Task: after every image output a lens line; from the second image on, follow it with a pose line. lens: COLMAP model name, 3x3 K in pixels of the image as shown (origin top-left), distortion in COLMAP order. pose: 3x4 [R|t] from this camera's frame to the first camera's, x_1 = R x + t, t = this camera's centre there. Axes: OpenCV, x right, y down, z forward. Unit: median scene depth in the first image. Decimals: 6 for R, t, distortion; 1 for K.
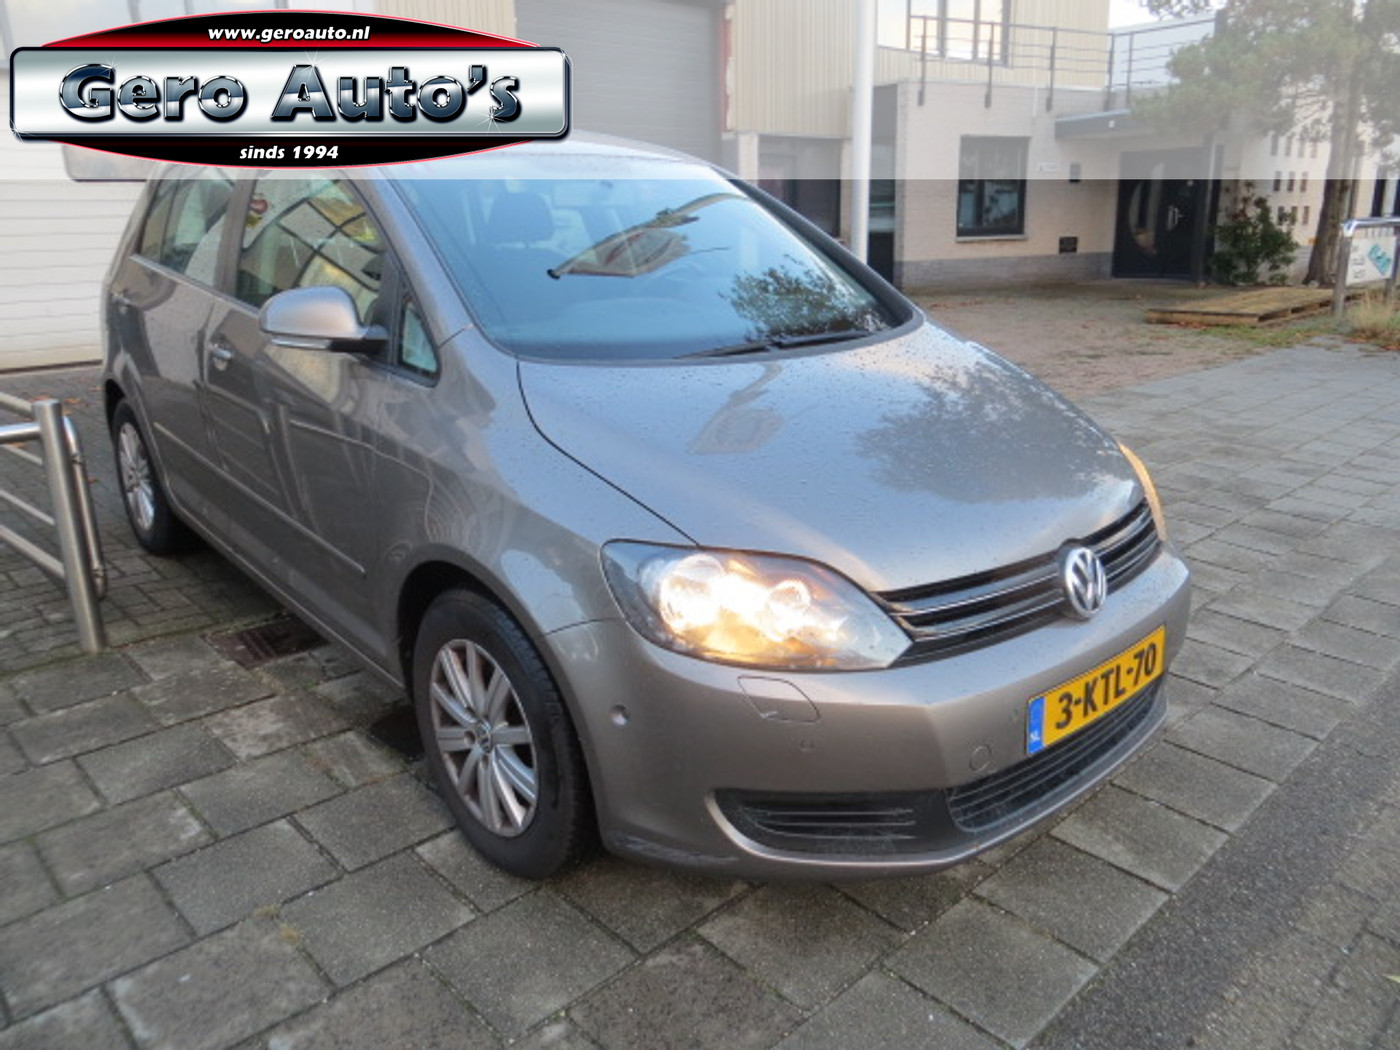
lens RADIAL K [[1060.5, 0, 700.0], [0, 1060.5, 525.0], [0, 0, 1]] dist [-0.024379, -0.005958]
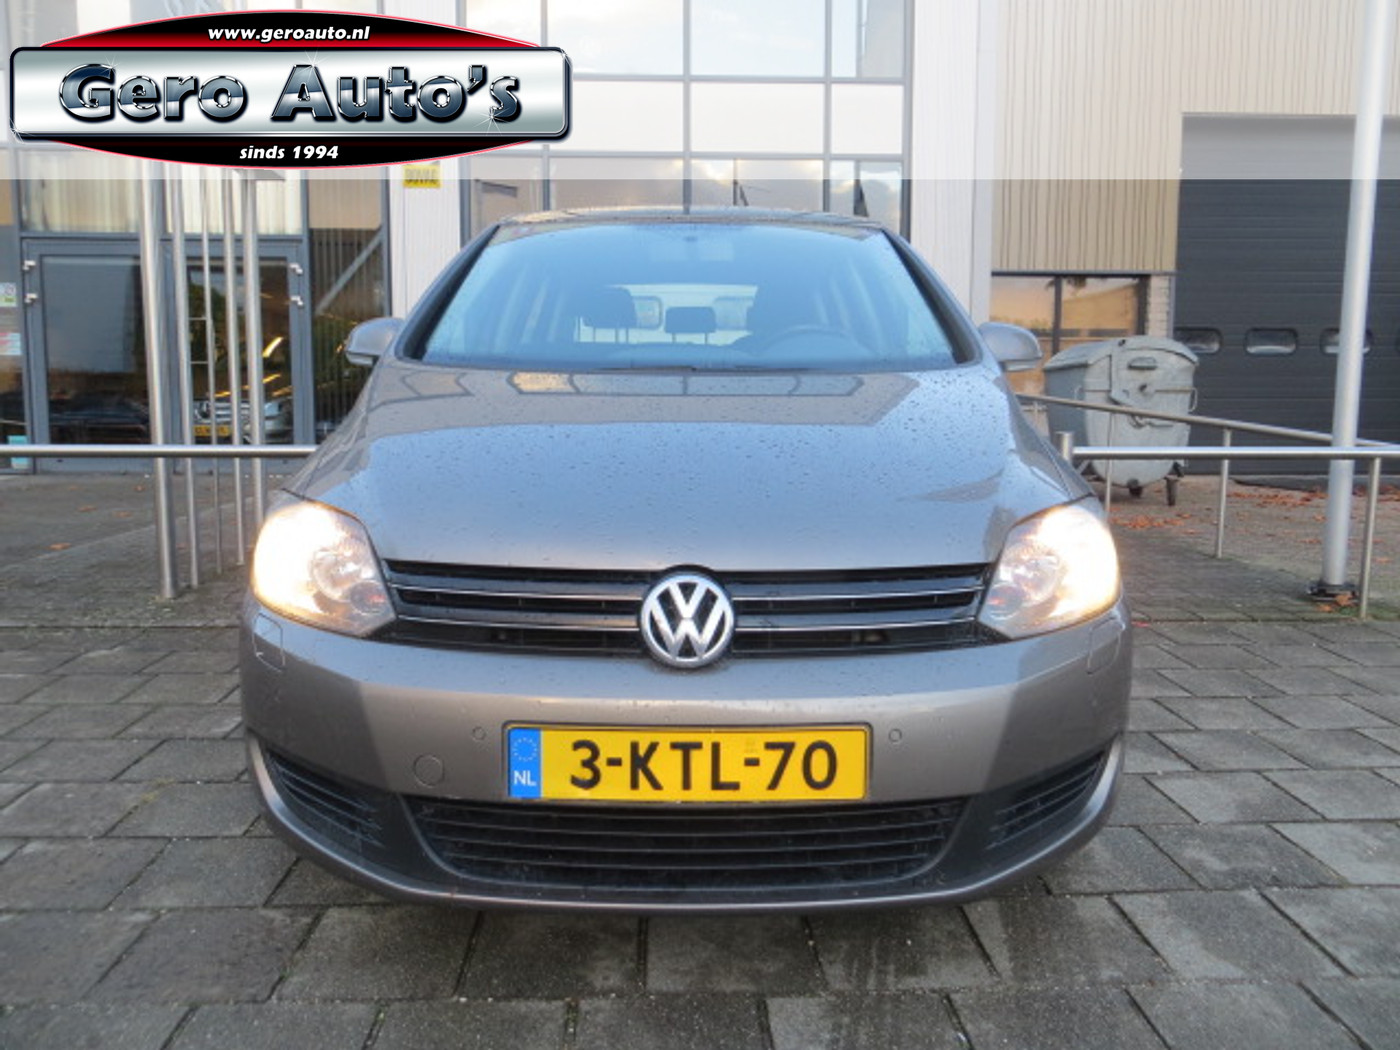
lens RADIAL K [[1060.5, 0, 700.0], [0, 1060.5, 525.0], [0, 0, 1]] dist [-0.024379, -0.005958]
pose [[0.750427, 0.098052, -0.653640, 0.913105], [-0.204380, 0.974892, -0.088401, 0.056157], [0.628560, 0.199930, 0.751625, 0.437118]]
